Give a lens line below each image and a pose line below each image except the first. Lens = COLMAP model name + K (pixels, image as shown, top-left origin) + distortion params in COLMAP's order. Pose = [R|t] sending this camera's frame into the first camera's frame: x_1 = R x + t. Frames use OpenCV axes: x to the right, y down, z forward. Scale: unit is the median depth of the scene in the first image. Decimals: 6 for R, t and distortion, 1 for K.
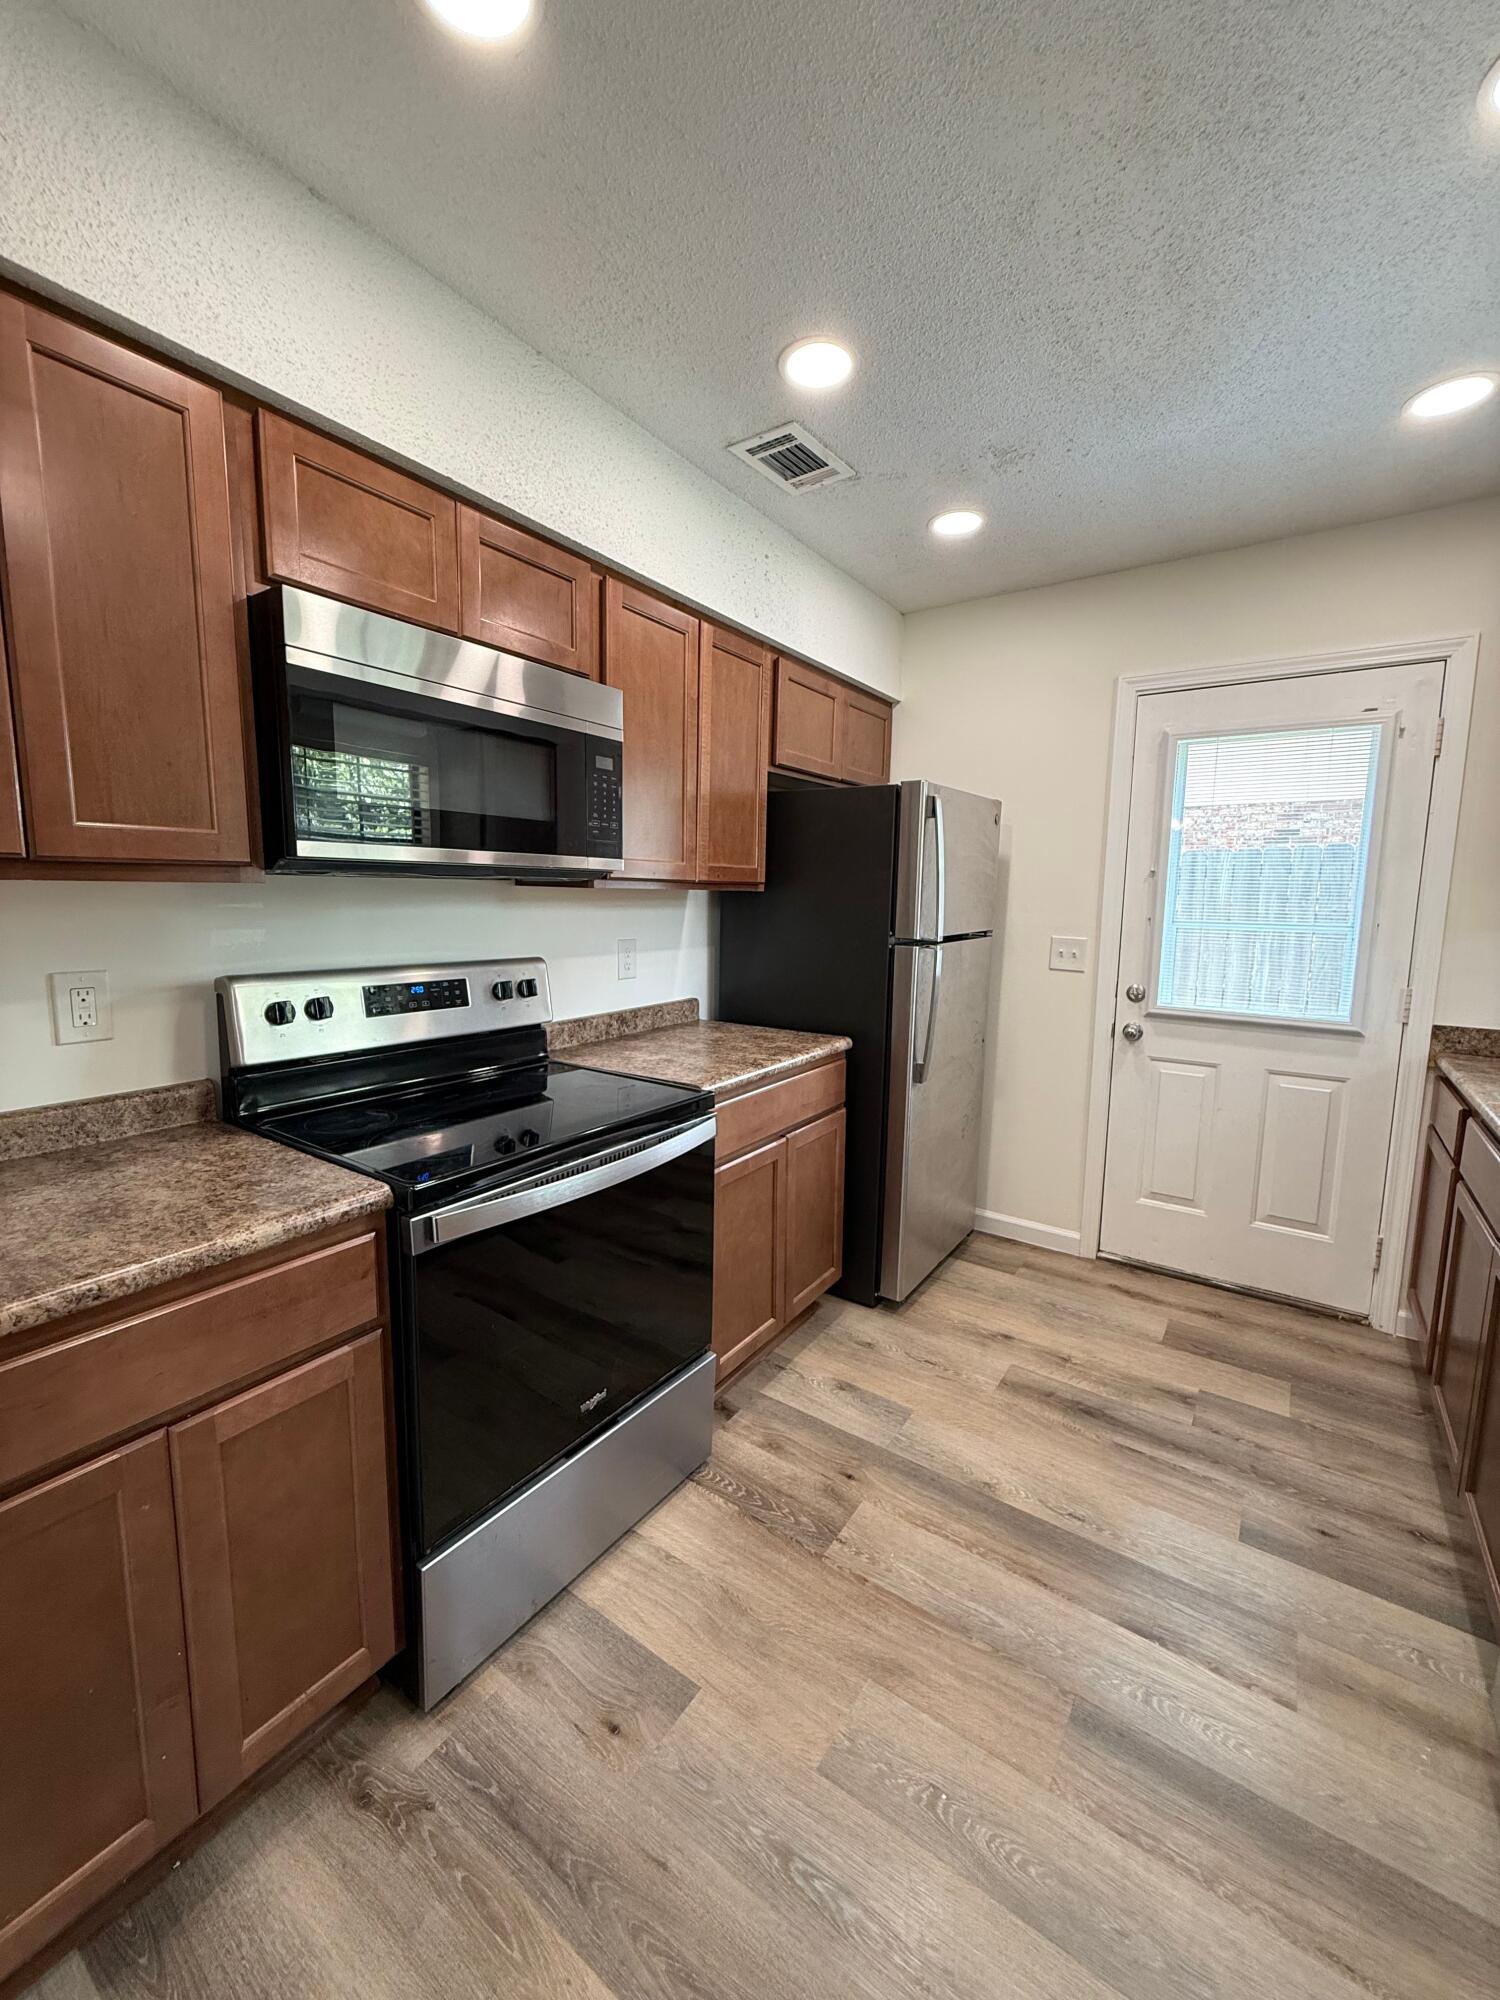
lens RADIAL K [[794.3, 0, 753.7], [0, 794.3, 996.3], [0, 0, 1]] dist [-0.001468, 0.000583]
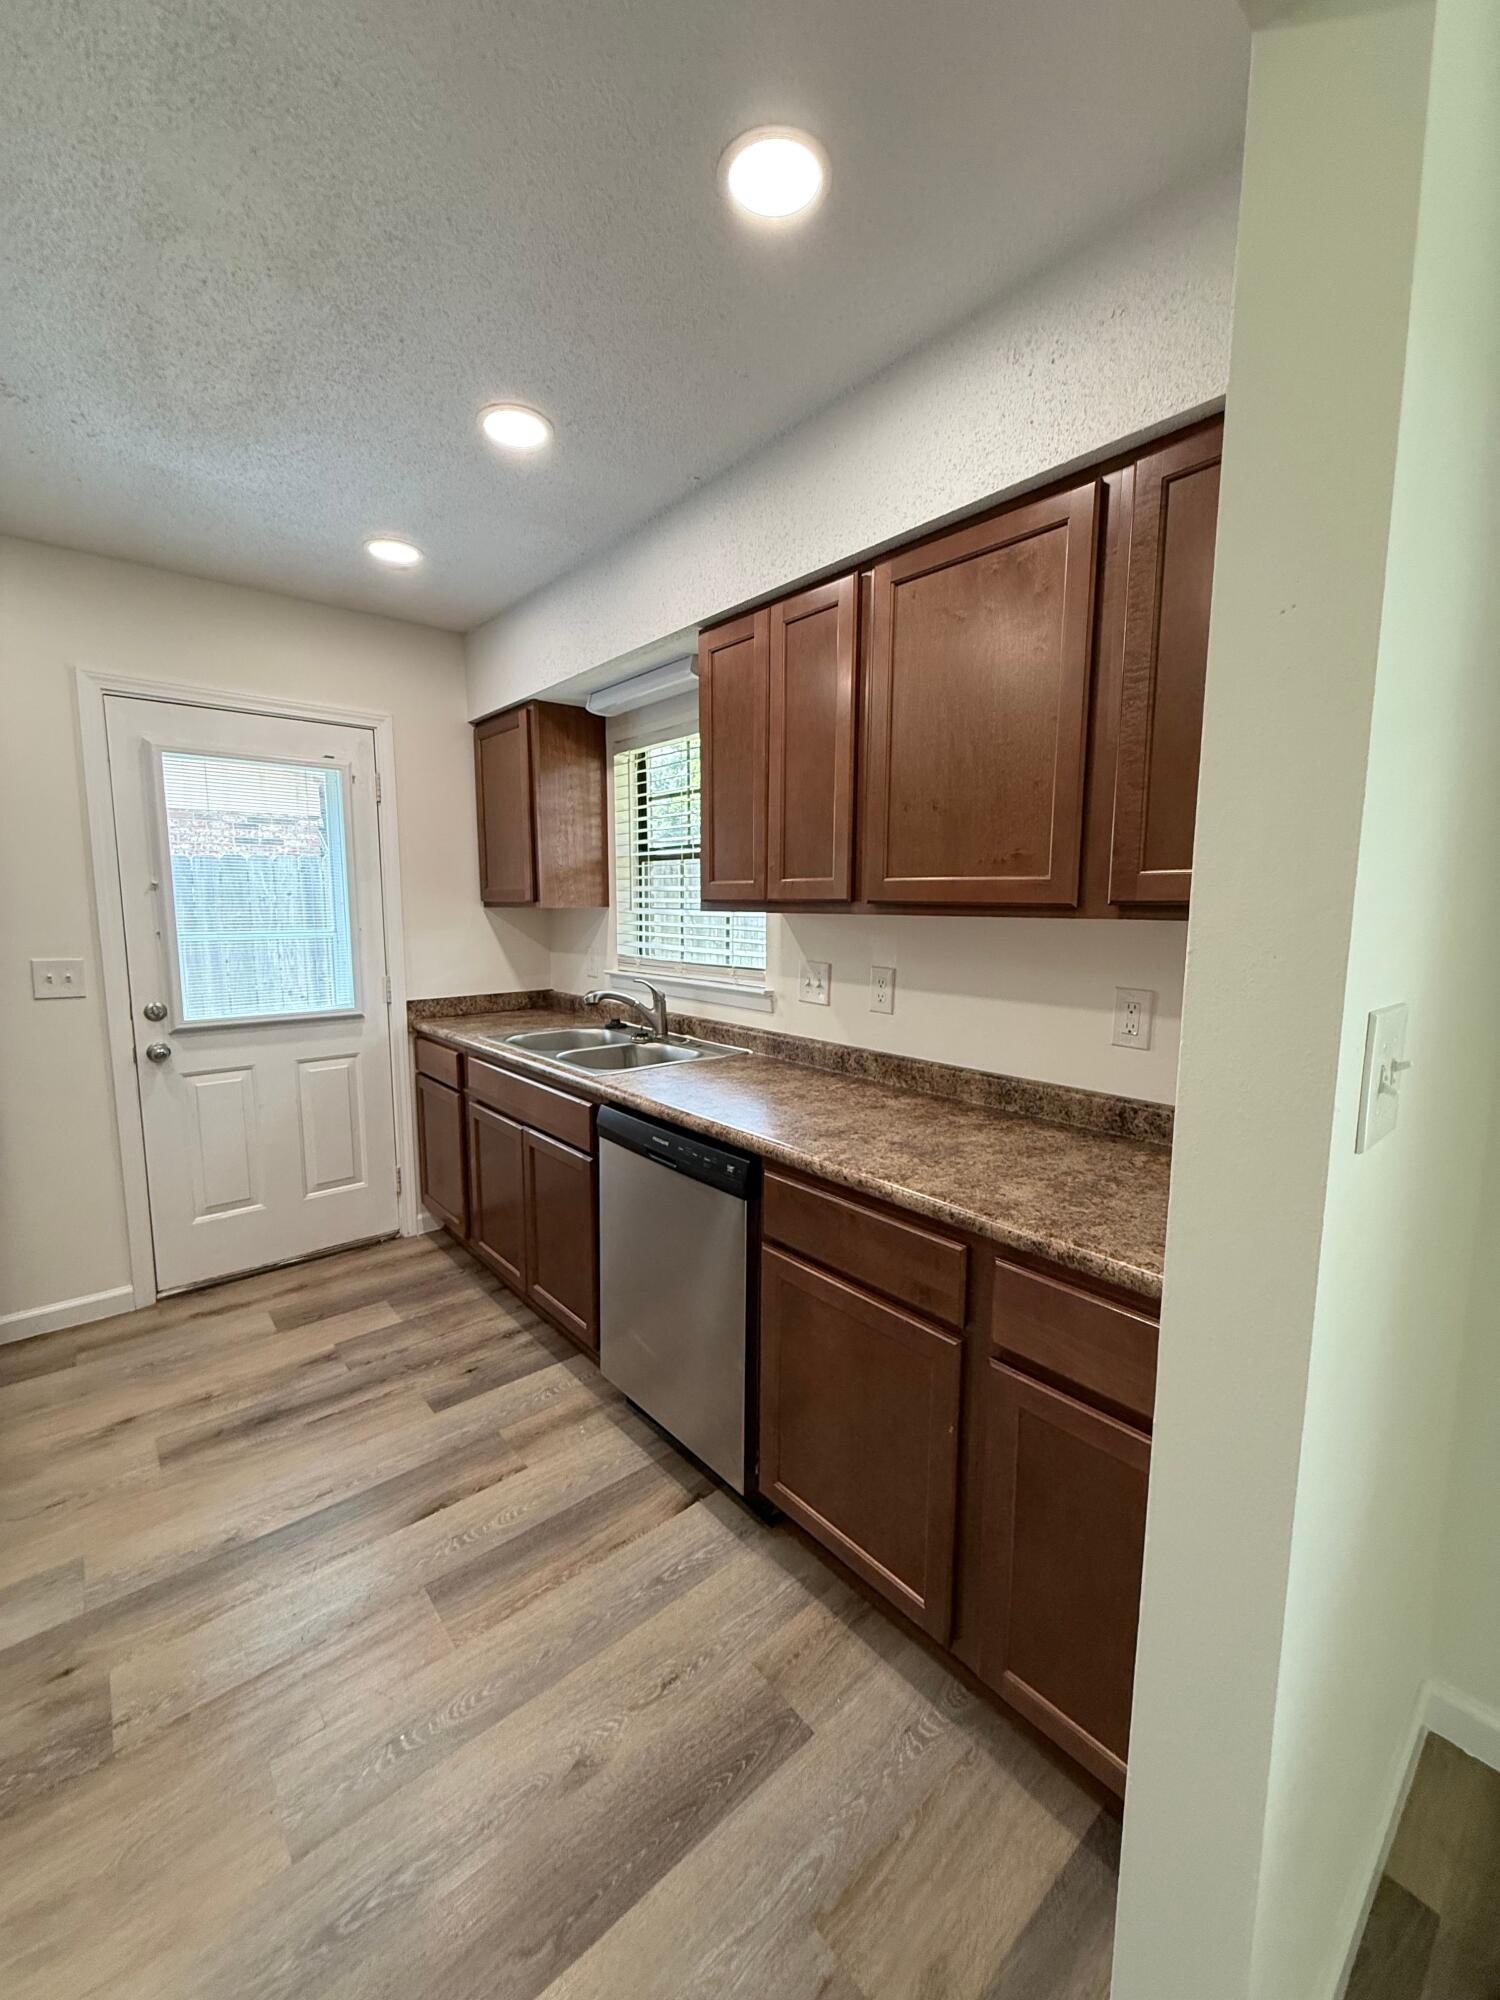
lens RADIAL K [[794.3, 0, 744.5], [0, 794.3, 999.0], [0, 0, 1]] dist [-0.001468, 0.000583]
pose [[0.263357, -0.130871, 0.955780, -0.282401], [0.127841, 0.986752, 0.099886, -0.028041], [-0.956190, 0.095883, 0.276598, 0.070986]]
